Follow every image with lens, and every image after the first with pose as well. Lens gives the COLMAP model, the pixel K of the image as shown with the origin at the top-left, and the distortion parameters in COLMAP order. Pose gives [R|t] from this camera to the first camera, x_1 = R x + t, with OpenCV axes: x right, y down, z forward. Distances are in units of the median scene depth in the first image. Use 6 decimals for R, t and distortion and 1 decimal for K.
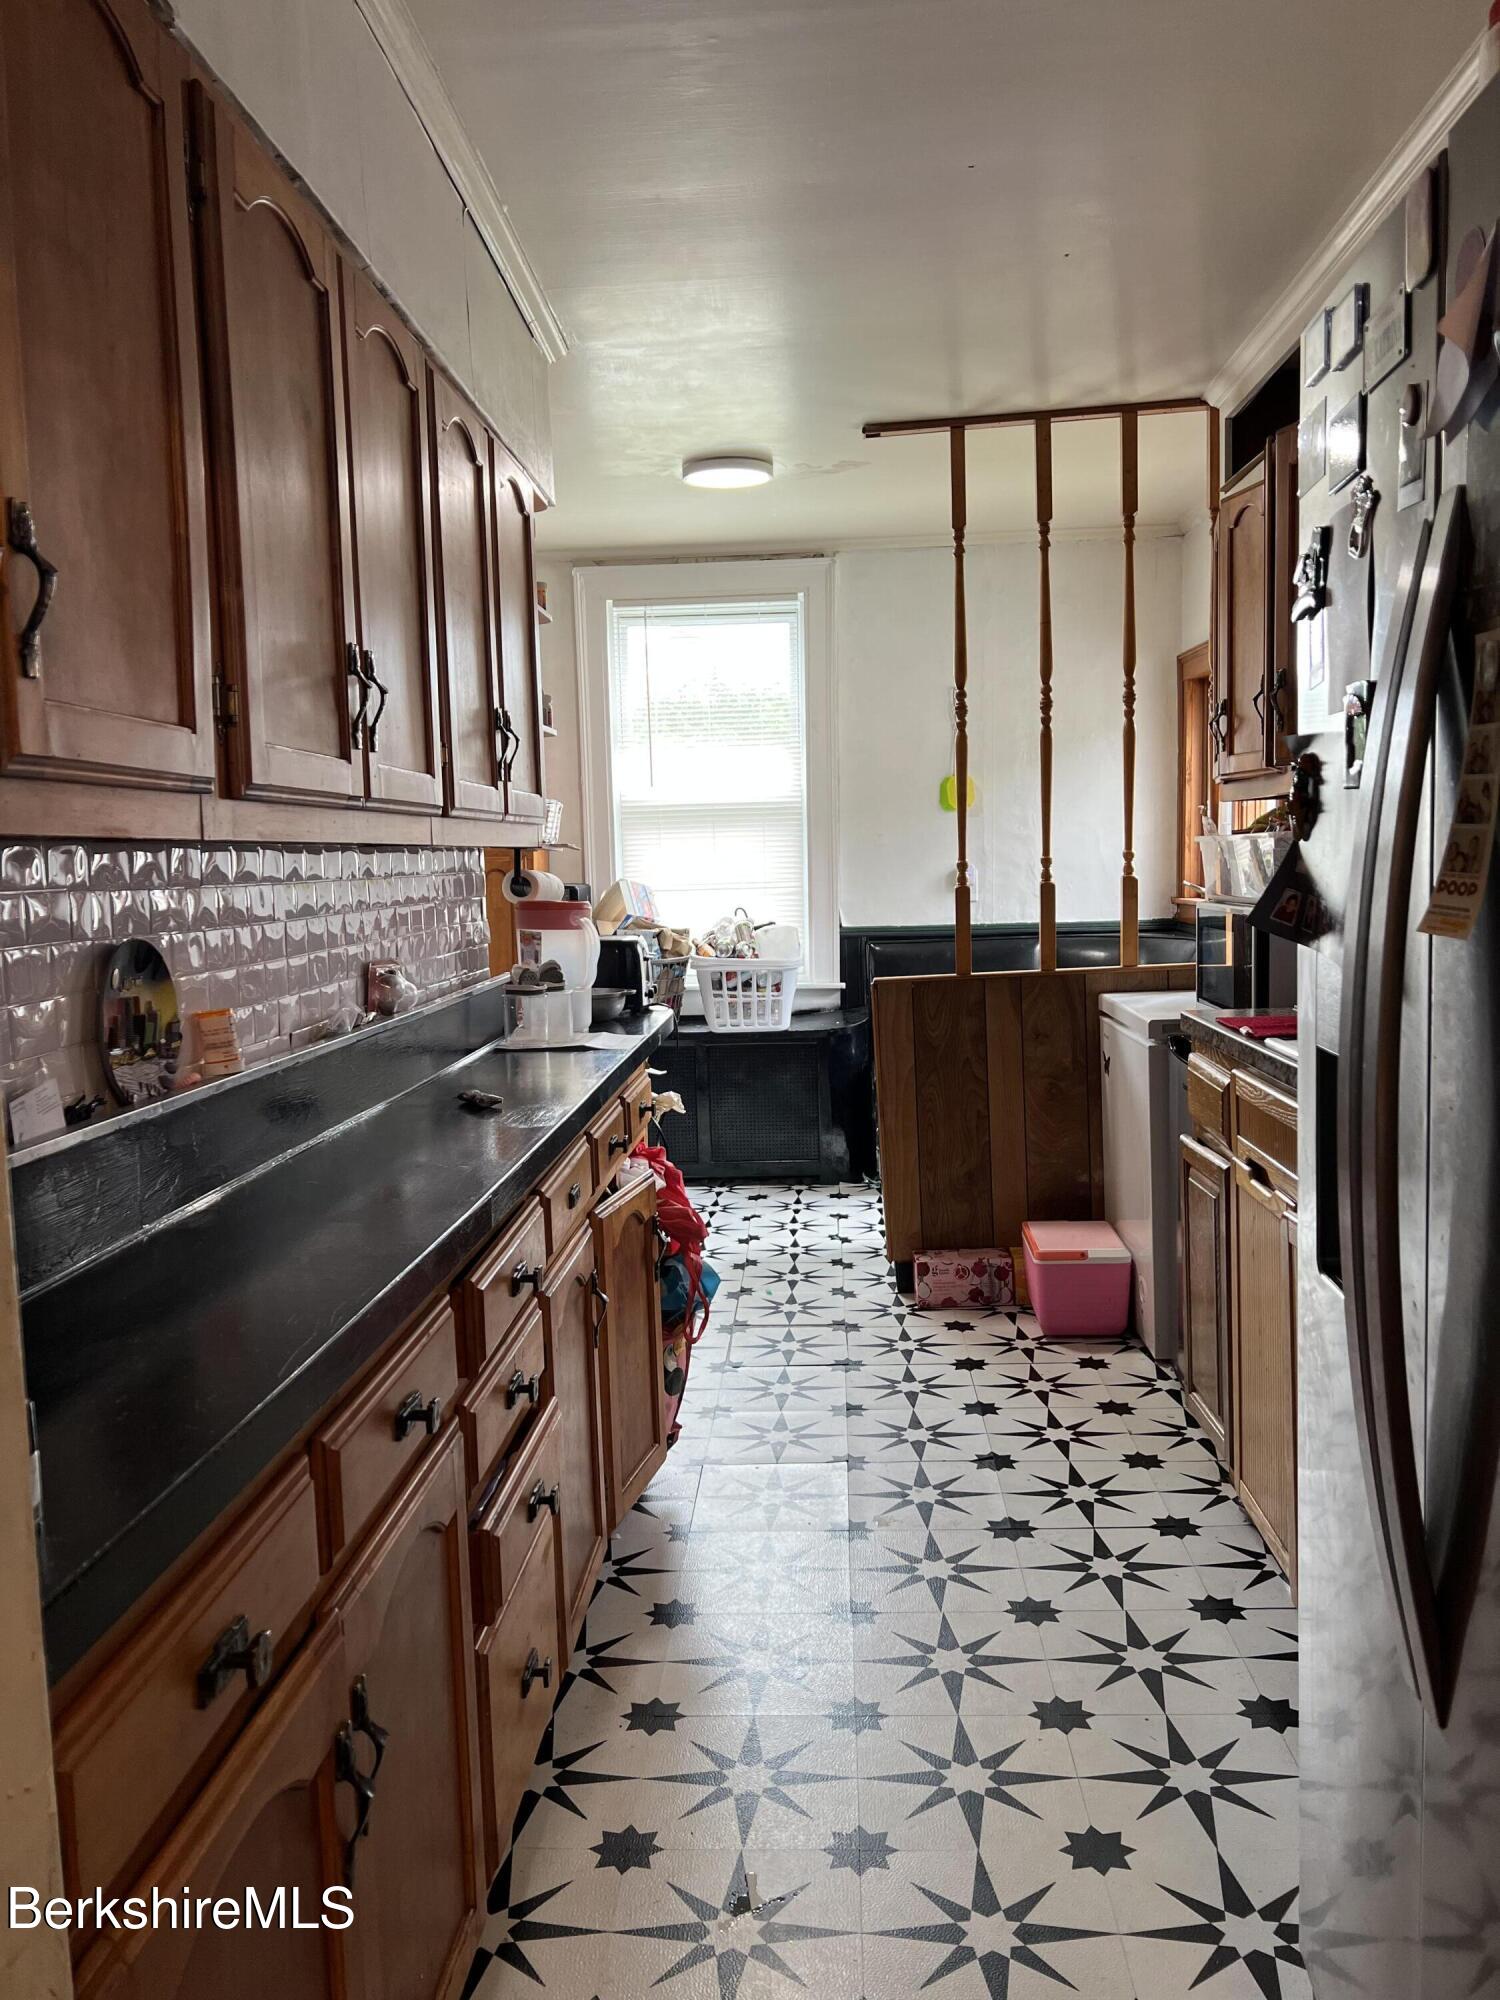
lens RADIAL K [[1517.0, 0, 752.8], [0, 1517.0, 1000.9], [0, 0, 1]] dist [0.031913, -0.006290]
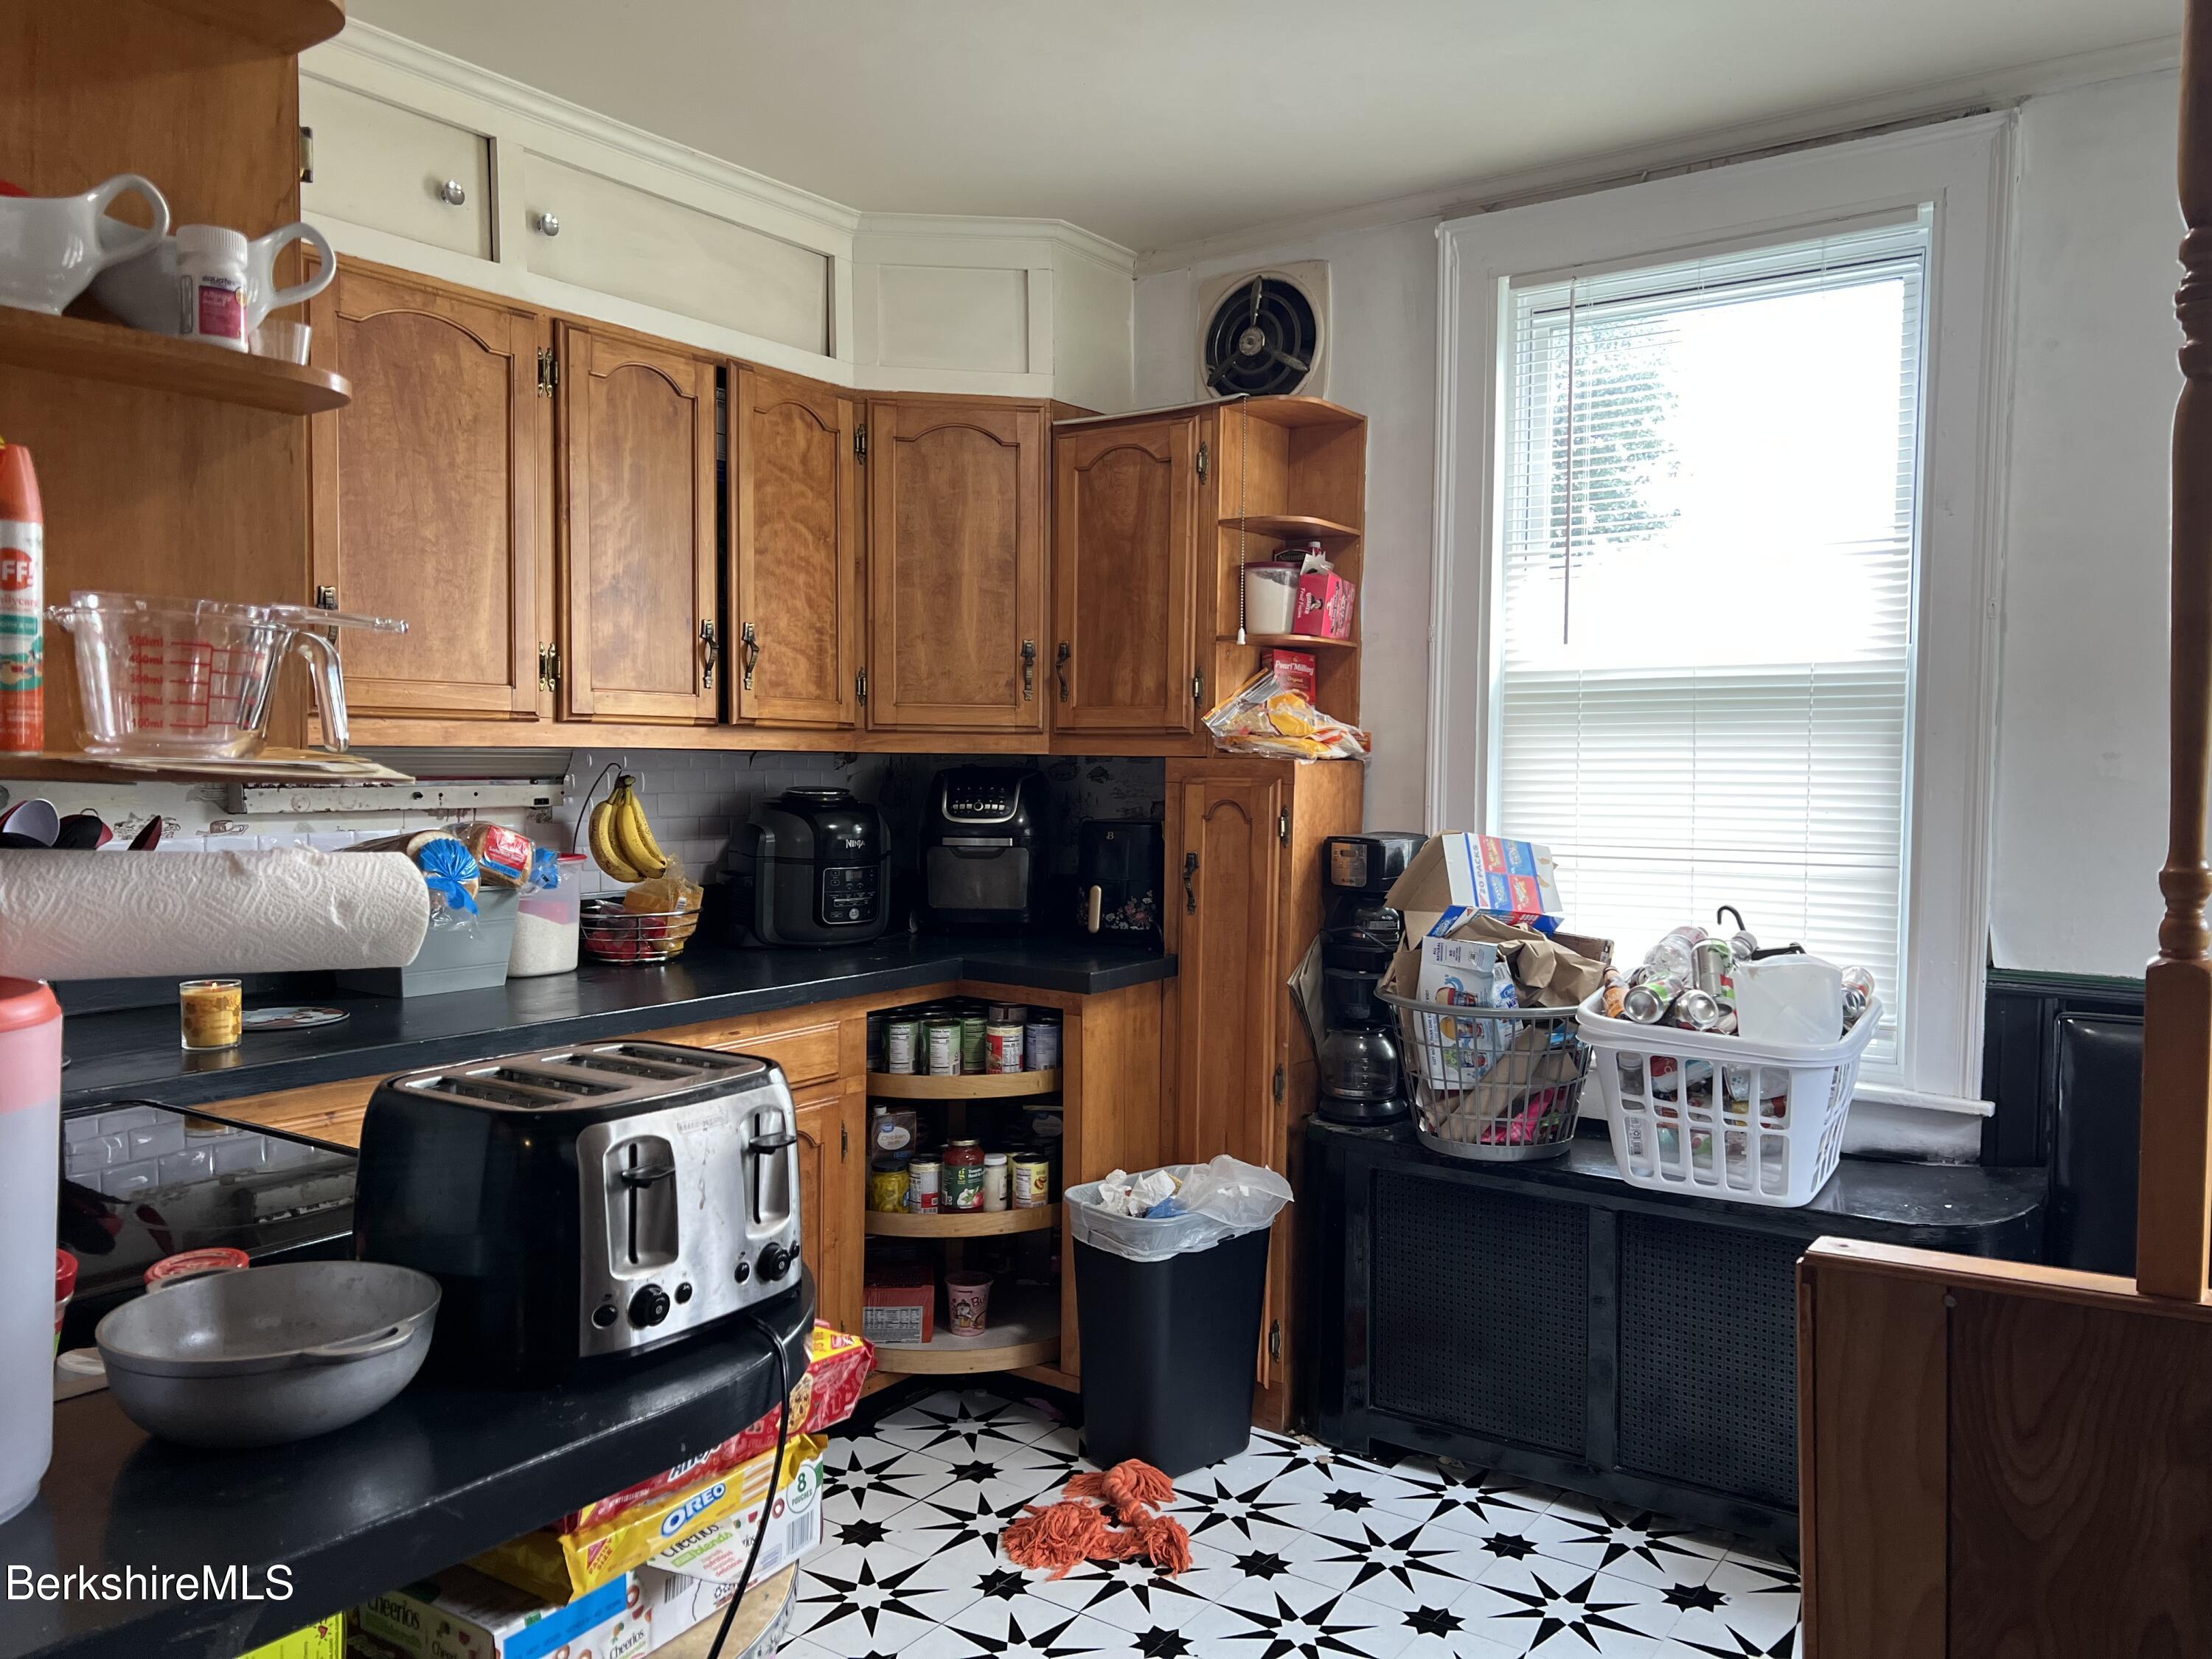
lens RADIAL K [[1677.9, 0, 1099.5], [0, 1677.9, 813.4], [0, 0, 1]] dist [0.031913, -0.006290]
pose [[0.844962, 0.051468, -0.532344, 0.101549], [-0.083660, 0.995825, -0.036511, -0.056444], [0.528243, 0.075387, 0.845740, 0.482109]]
